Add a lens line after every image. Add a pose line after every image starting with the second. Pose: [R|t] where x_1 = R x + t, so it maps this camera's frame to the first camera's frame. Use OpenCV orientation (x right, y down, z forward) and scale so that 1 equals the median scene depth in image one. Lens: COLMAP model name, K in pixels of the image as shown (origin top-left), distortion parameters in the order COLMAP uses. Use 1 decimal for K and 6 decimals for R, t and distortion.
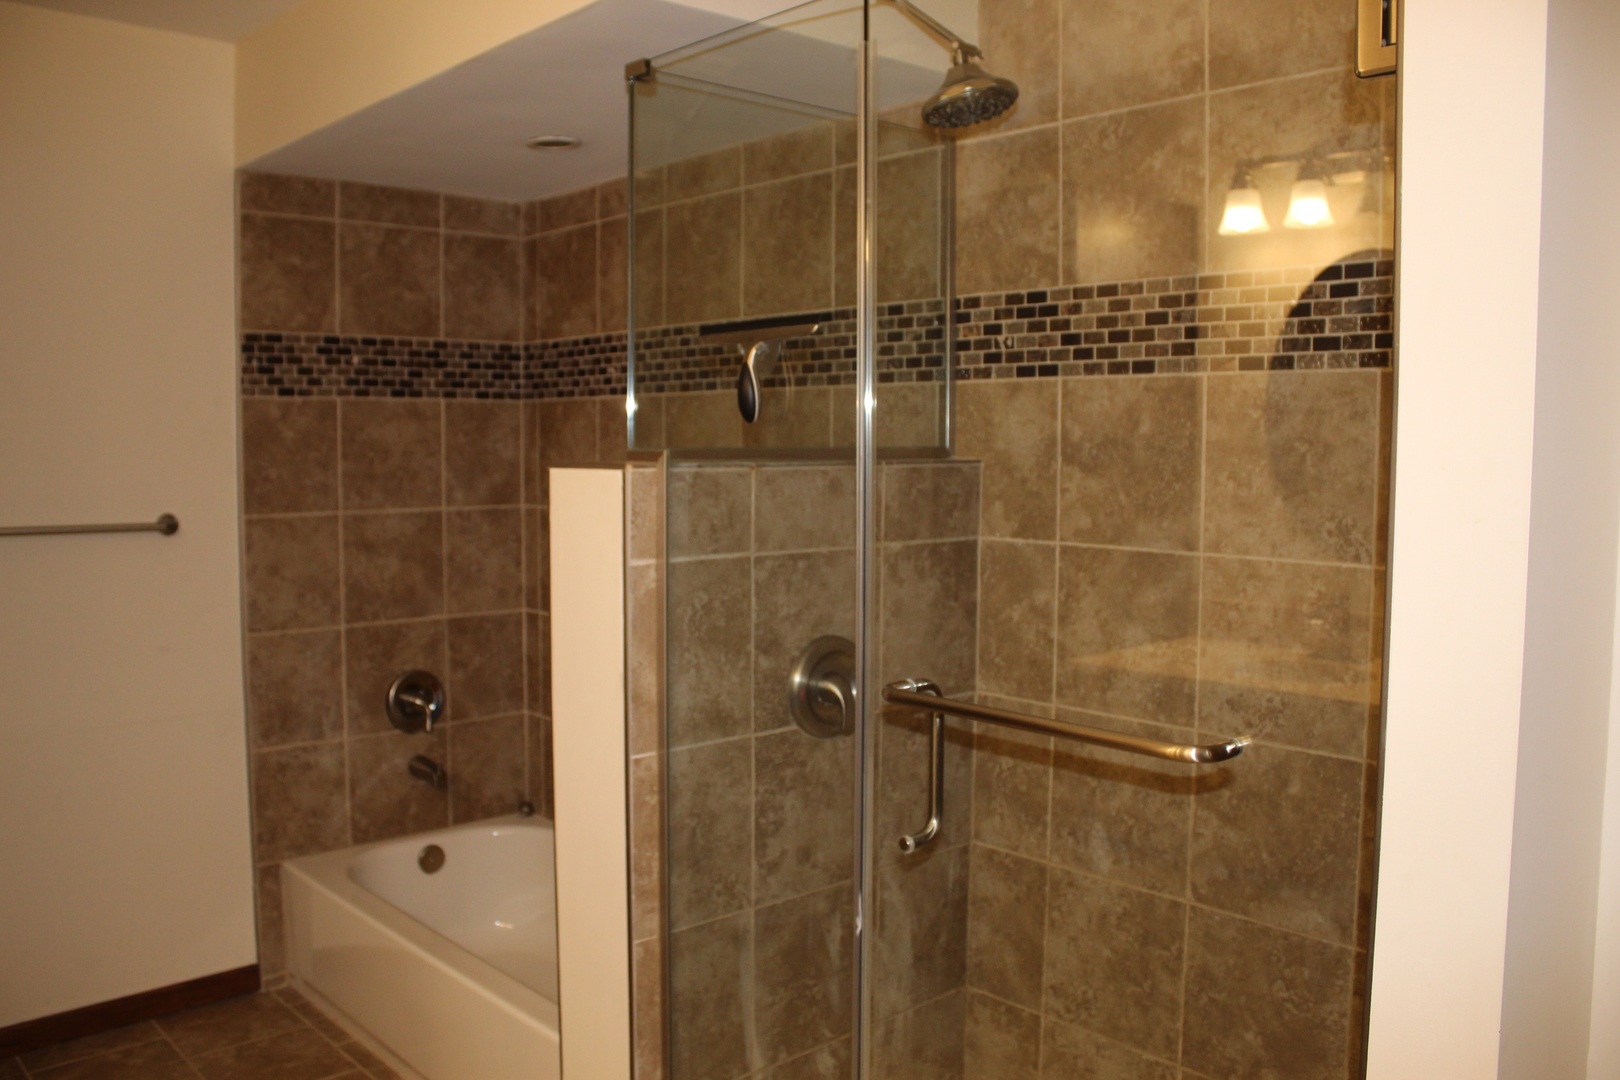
lens RADIAL K [[1356.9, 0, 806.4], [0, 1356.9, 518.7], [0, 0, 1]] dist [-0.132910, 0.094287]
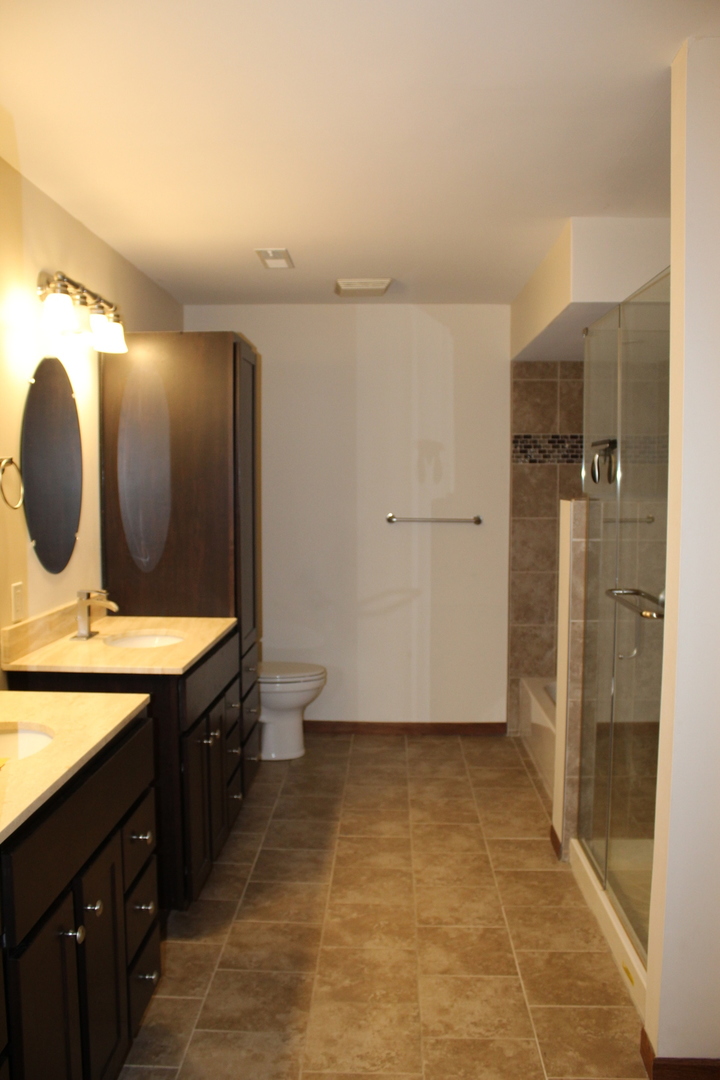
lens RADIAL K [[904.6, 0, 353.2], [0, 904.6, 538.0], [0, 0, 1]] dist [-0.132910, 0.094287]
pose [[0.718498, 0.049740, -0.693748, 0.418833], [-0.042347, 0.998718, 0.027748, 0.001090], [0.694238, 0.009442, 0.719683, -0.253363]]
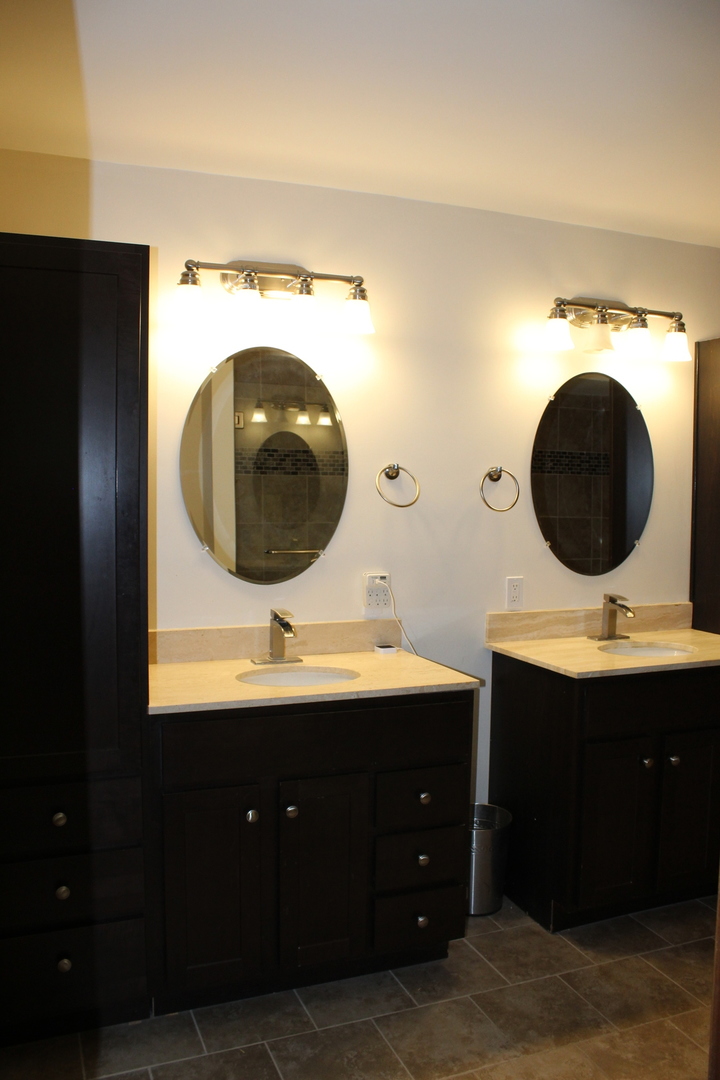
lens RADIAL K [[904.6, 0, 351.8], [0, 904.6, 541.0], [0, 0, 1]] dist [-0.132910, 0.094287]
pose [[-0.345367, 0.064399, -0.936256, 1.002197], [-0.067012, 0.993404, 0.093049, -0.133912], [0.936072, 0.094877, -0.338773, 1.662661]]
